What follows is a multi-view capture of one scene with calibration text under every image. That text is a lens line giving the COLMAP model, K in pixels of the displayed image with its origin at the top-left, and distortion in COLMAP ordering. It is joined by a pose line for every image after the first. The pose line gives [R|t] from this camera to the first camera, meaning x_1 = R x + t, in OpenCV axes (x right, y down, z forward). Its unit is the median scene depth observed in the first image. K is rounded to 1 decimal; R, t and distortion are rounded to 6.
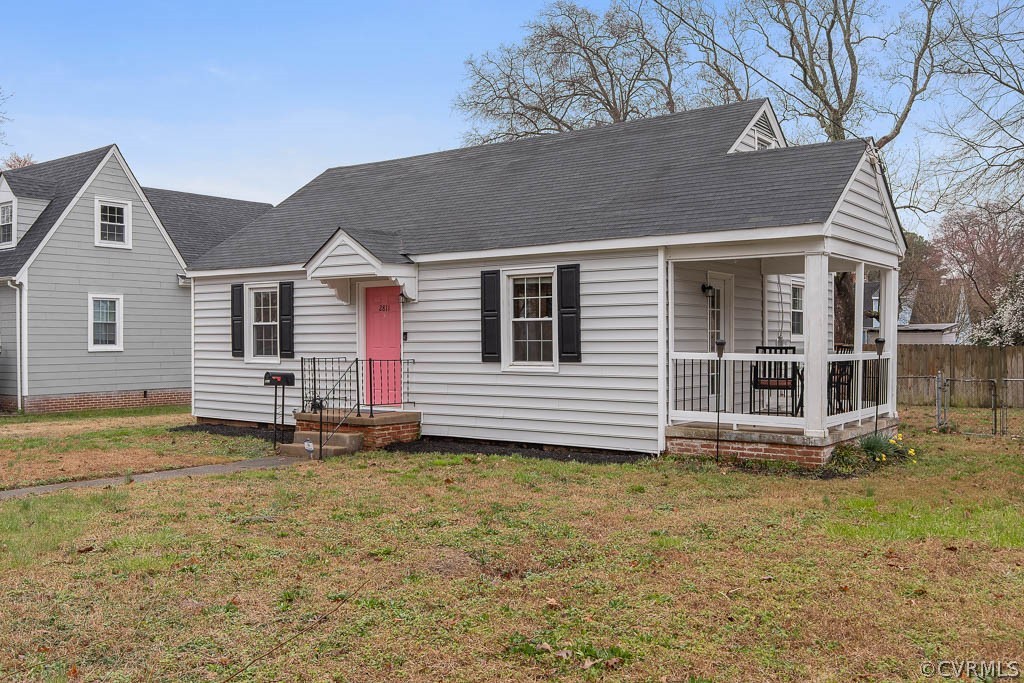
lens RADIAL K [[916.3, 0, 513.0], [0, 916.3, 346.6], [0, 0, 1]] dist [-0.003988, -0.005761]
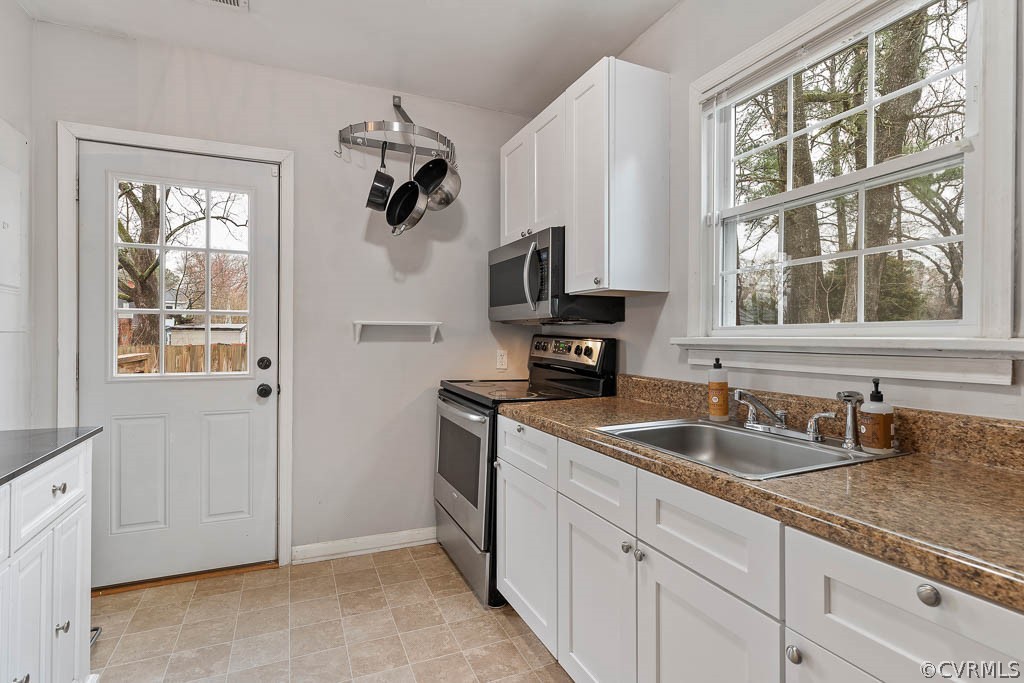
lens RADIAL K [[506.9, 0, 509.4], [0, 506.9, 338.0], [0, 0, 1]] dist [0.000677, 0.000209]
pose [[0.514160, 0.005217, 0.857678, 0.080327], [-0.001719, 0.999986, -0.005052, -0.003383], [-0.857692, 0.001124, 0.514162, 0.368090]]
